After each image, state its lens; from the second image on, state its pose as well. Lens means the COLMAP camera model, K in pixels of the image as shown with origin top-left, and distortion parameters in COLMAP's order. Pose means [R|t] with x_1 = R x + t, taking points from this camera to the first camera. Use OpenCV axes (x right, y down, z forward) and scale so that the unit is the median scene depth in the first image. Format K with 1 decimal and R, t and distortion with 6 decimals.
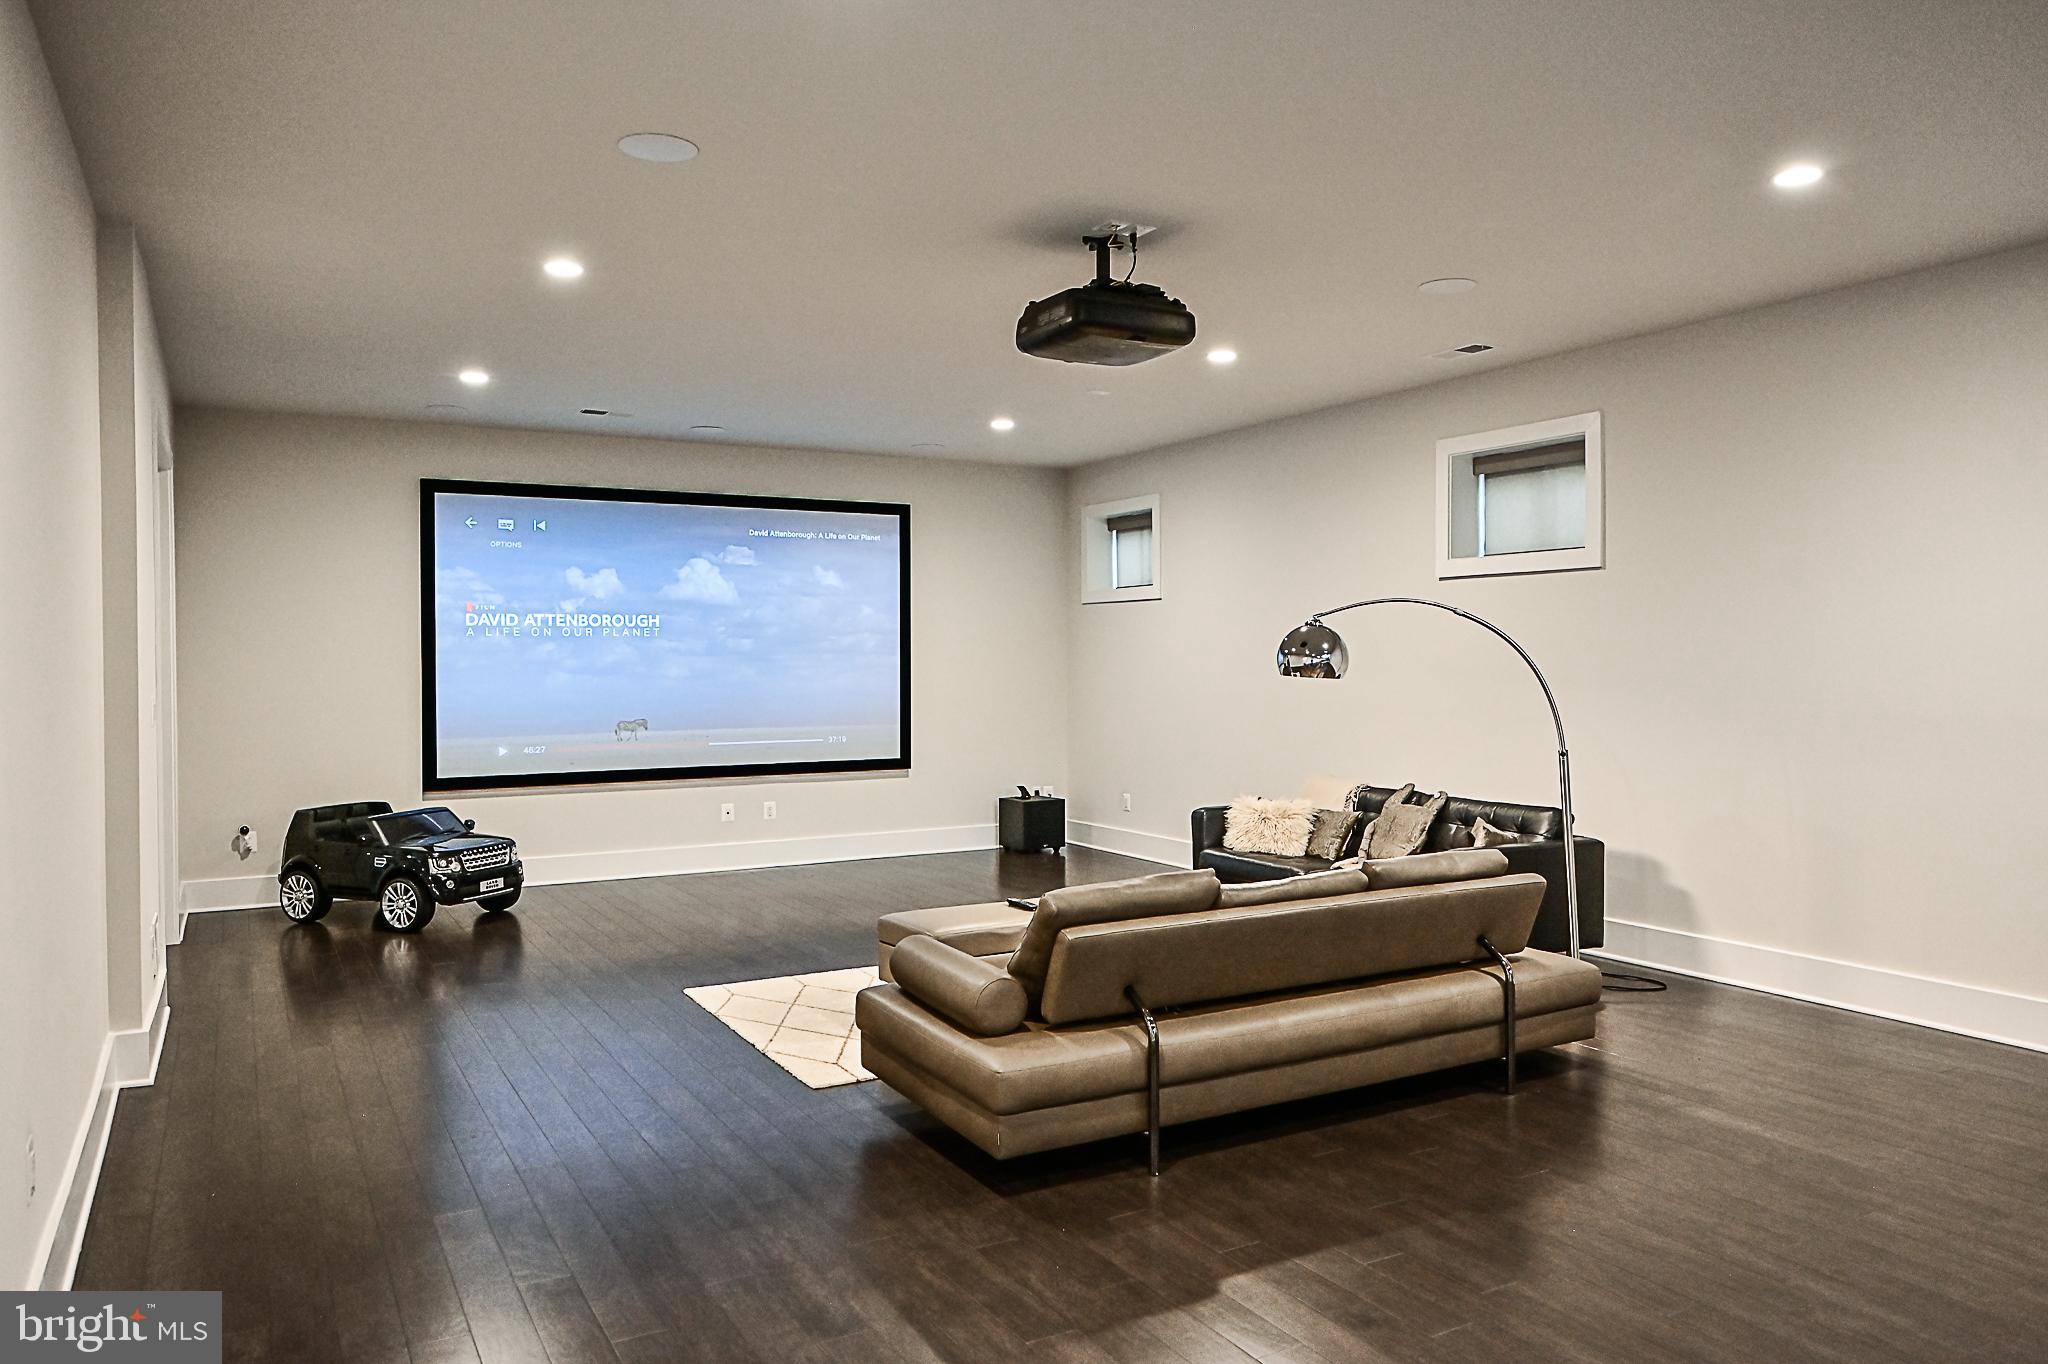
lens RADIAL K [[1378.0, 0, 1012.3], [0, 1378.0, 671.3], [0, 0, 1]] dist [-0.007487, -0.000743]
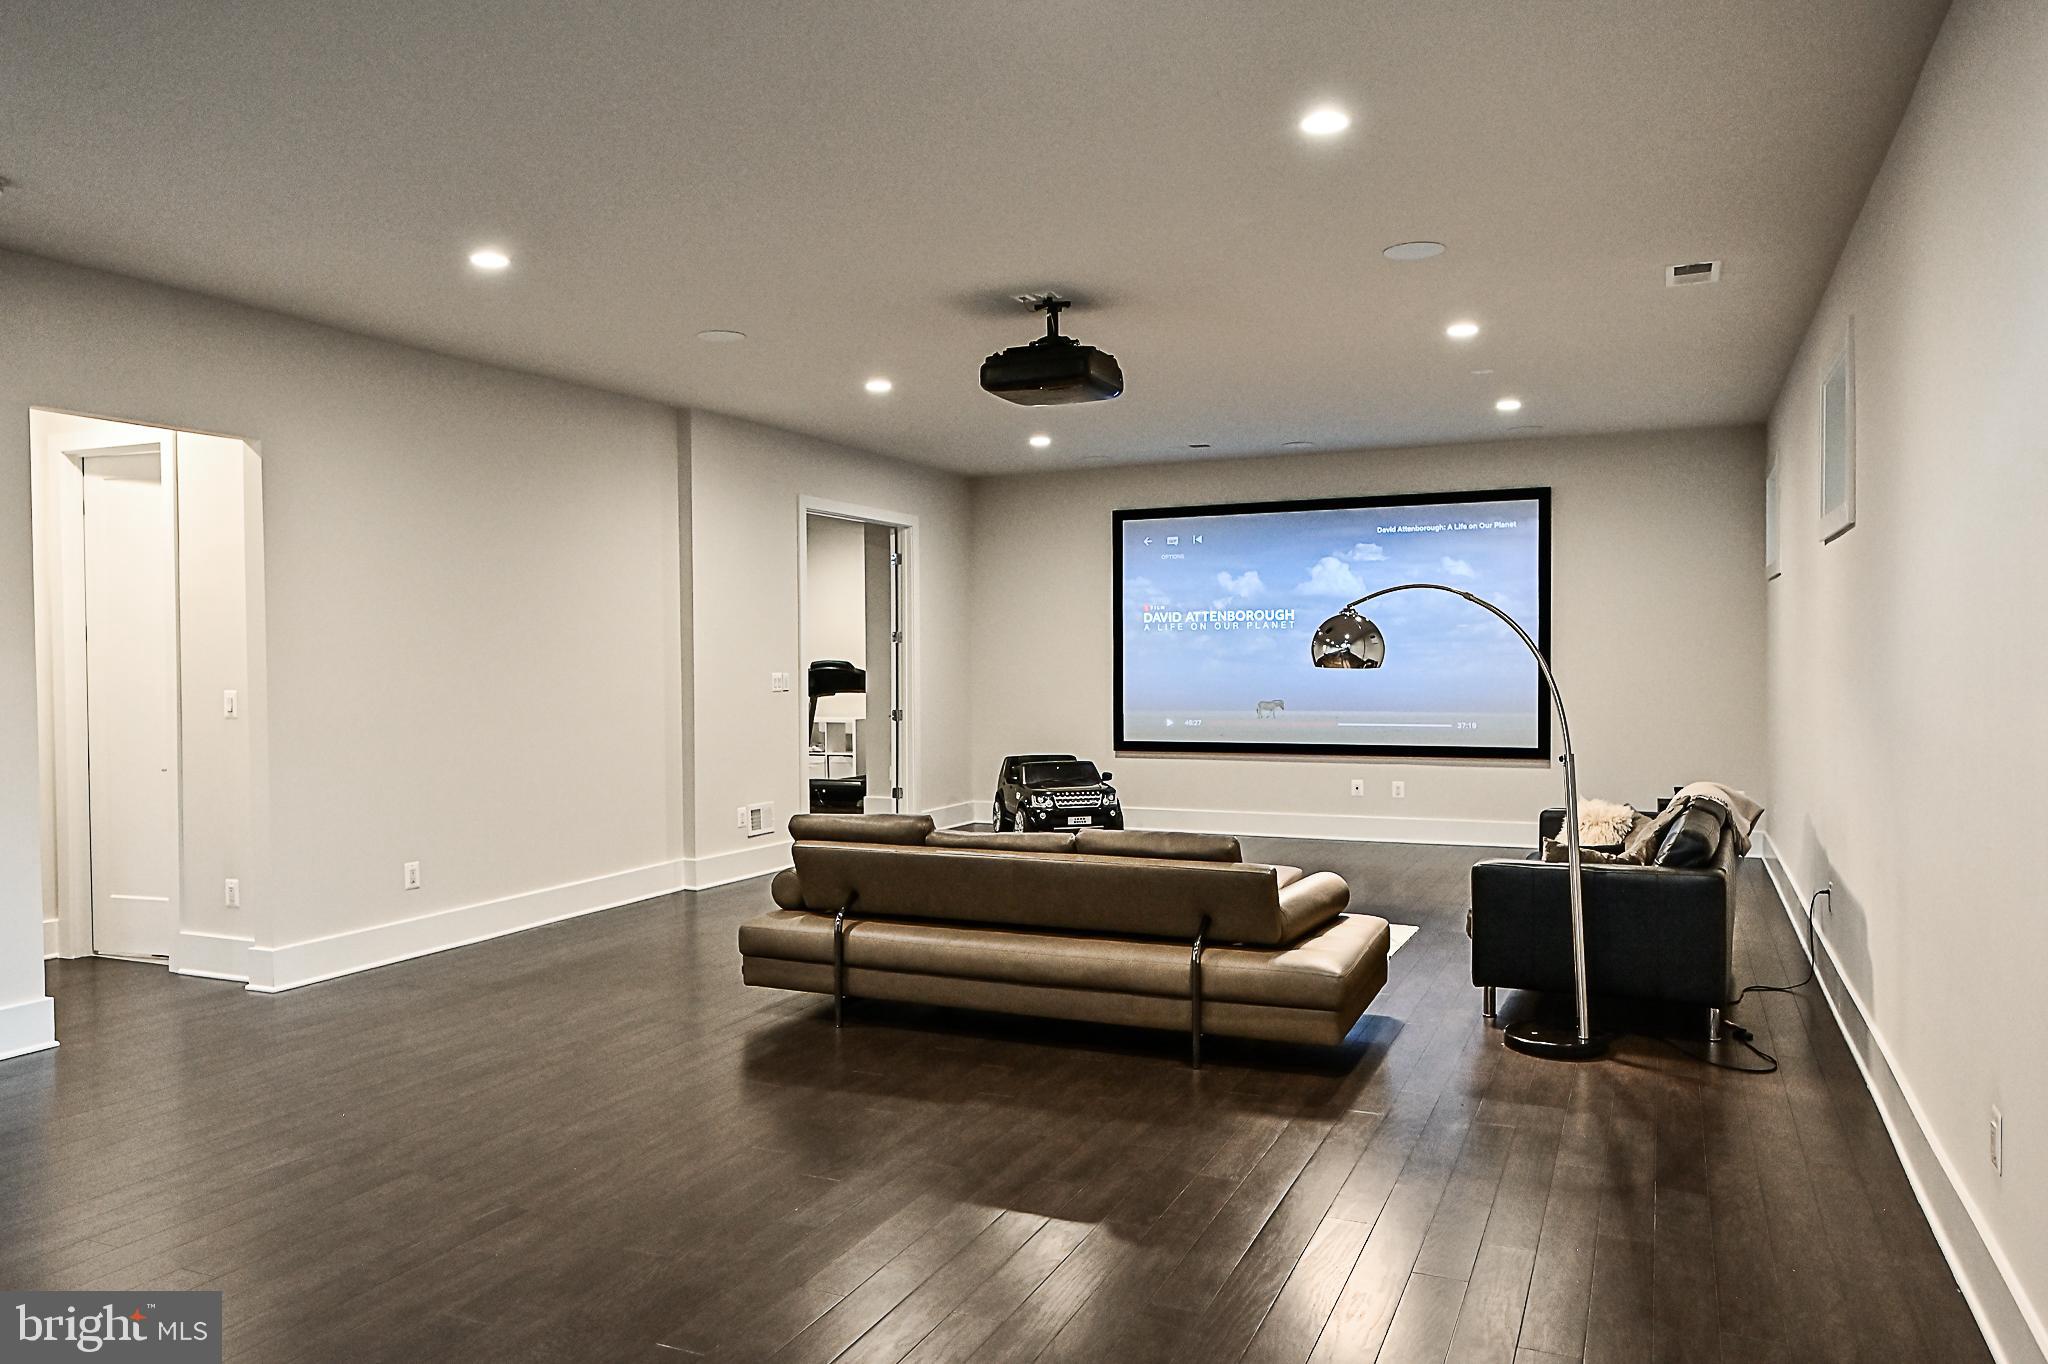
lens RADIAL K [[1378.0, 0, 1013.0], [0, 1378.0, 684.9], [0, 0, 1]] dist [-0.007487, -0.000743]
pose [[0.604612, 0.017148, -0.796335, 0.535383], [-0.001043, 0.999784, 0.020738, -0.001832], [0.796519, -0.011708, 0.604500, 0.129286]]
